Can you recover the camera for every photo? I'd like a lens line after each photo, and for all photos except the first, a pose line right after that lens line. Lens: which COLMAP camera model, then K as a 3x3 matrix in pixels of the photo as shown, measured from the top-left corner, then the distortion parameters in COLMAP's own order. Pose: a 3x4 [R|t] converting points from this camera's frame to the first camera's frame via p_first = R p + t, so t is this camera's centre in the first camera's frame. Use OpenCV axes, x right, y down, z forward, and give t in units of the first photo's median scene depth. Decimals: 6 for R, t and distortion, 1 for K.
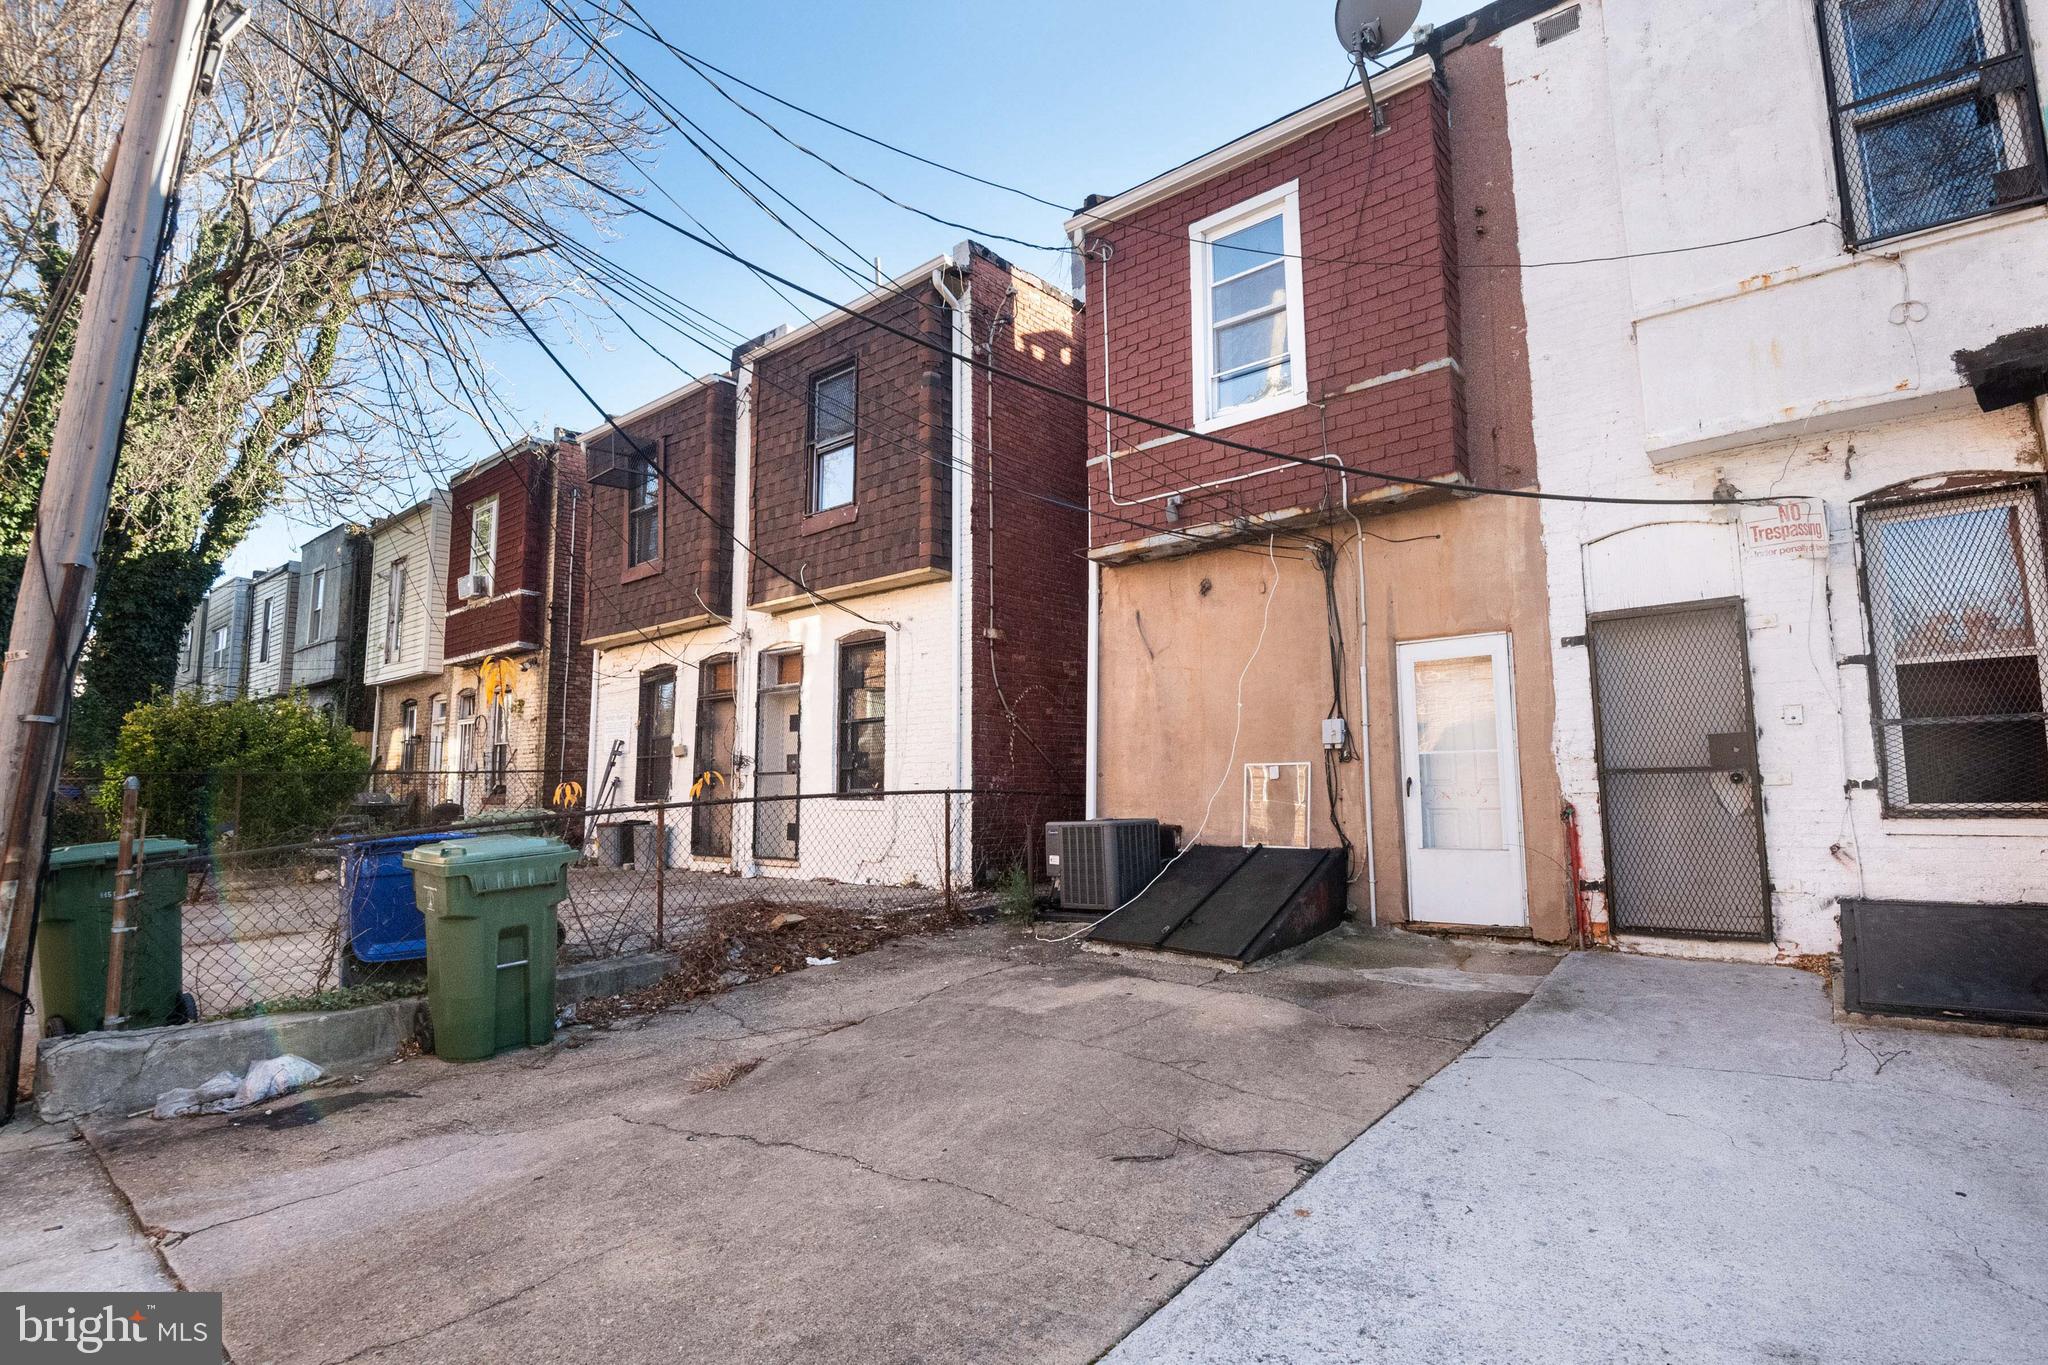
lens RADIAL K [[1033.0, 0, 1024.0], [0, 1033.0, 682.5], [0, 0, 1]] dist [-0.001907, -0.031124]
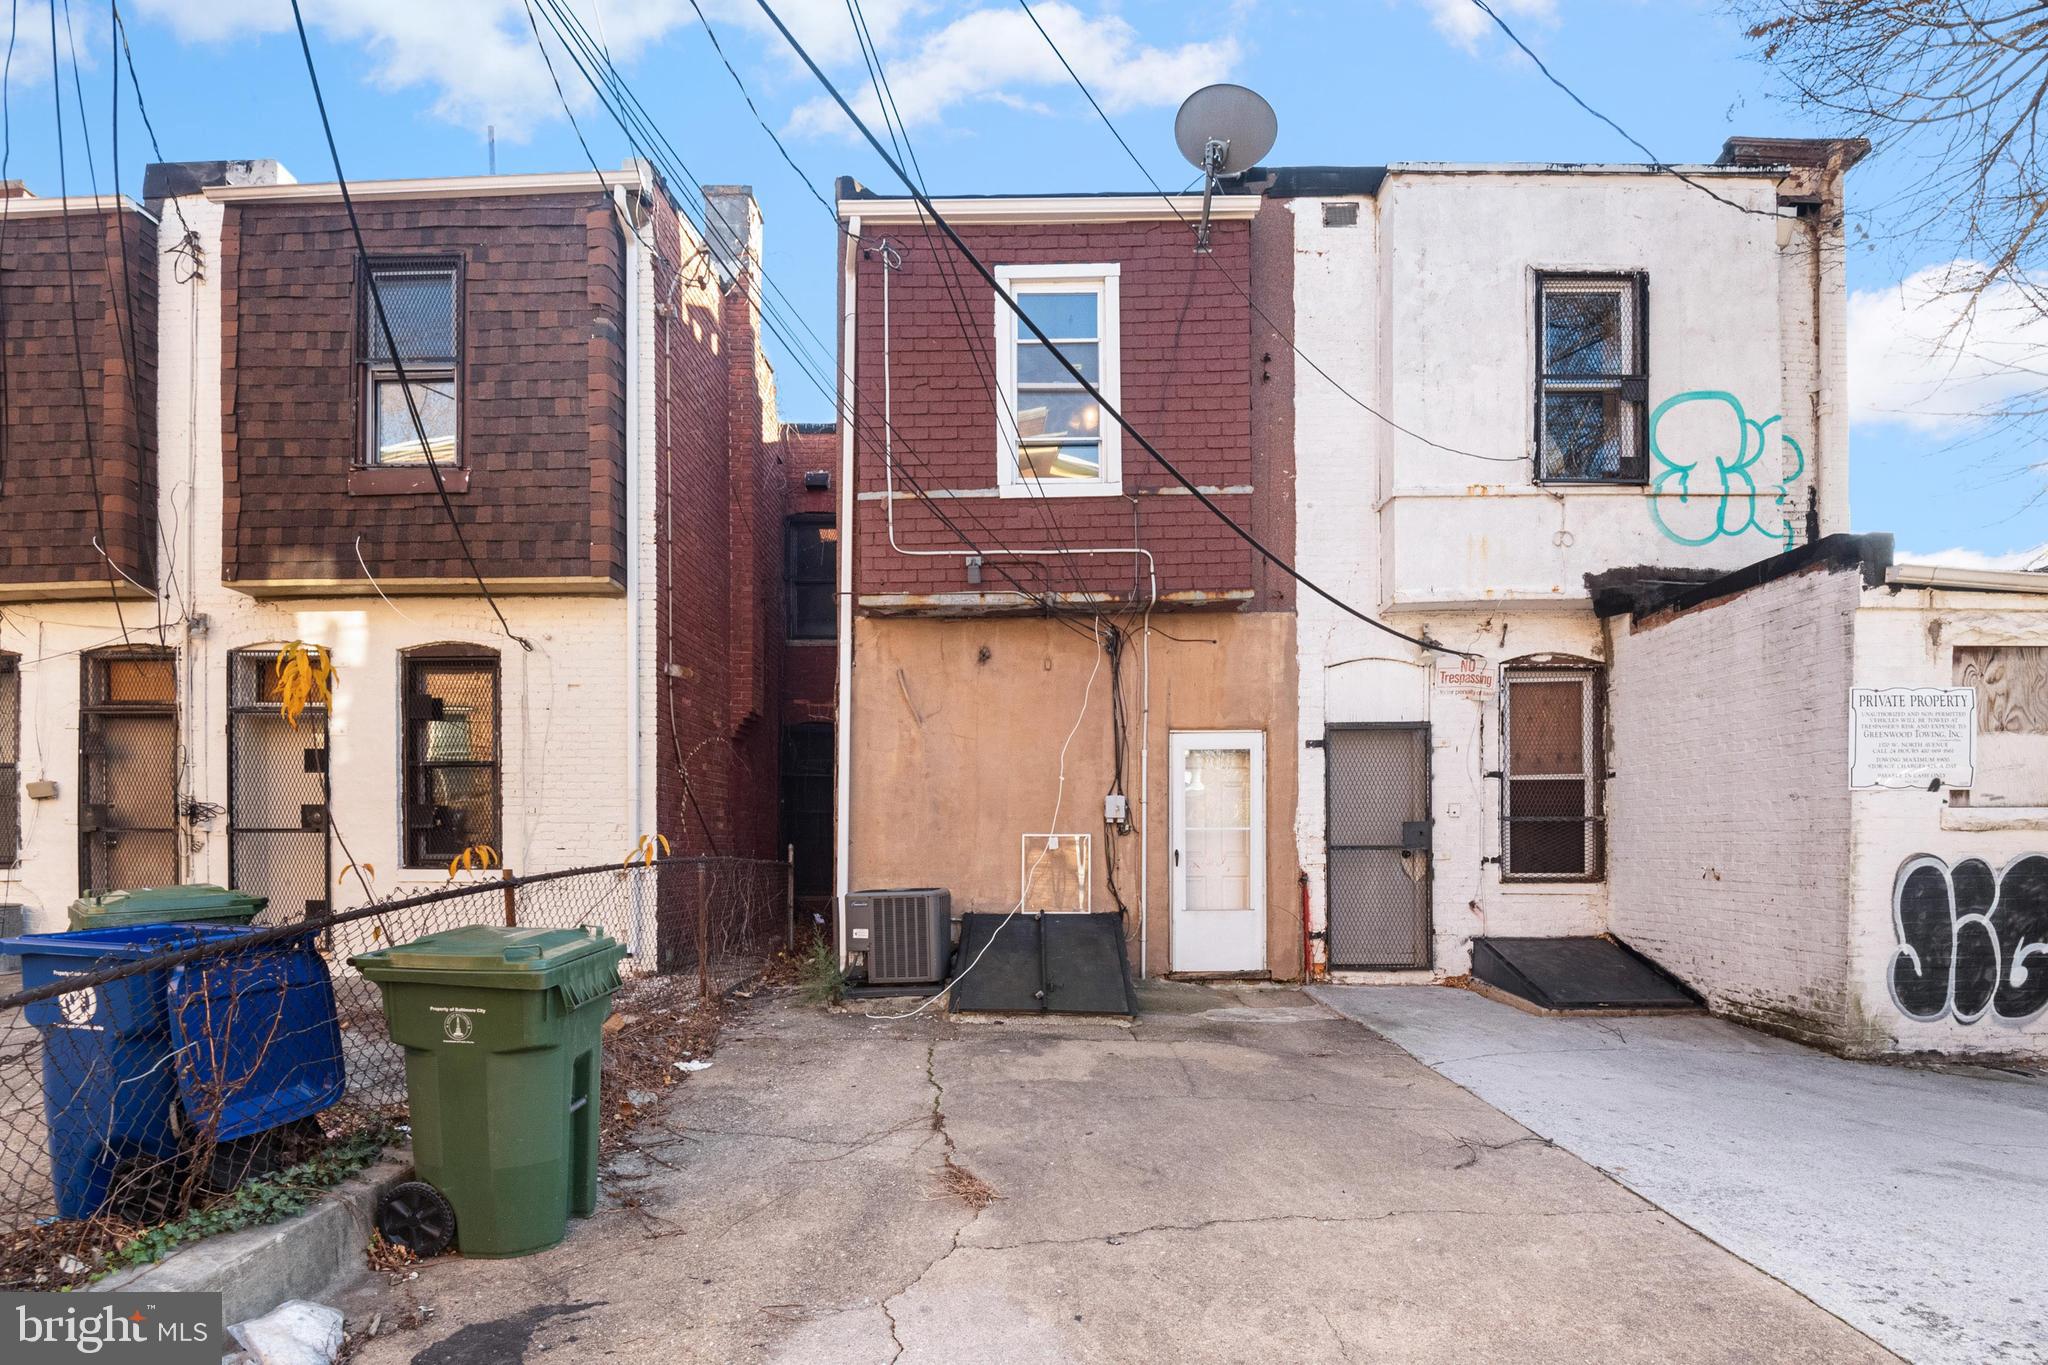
lens RADIAL K [[1079.8, 0, 1012.8], [0, 1079.8, 877.2], [0, 0, 1]] dist [0.004703, -0.019785]
pose [[0.761860, -0.005927, 0.647715, -0.540319], [-0.074014, 0.992612, 0.096139, 0.019604], [-0.643500, -0.121184, 0.755793, 0.198333]]
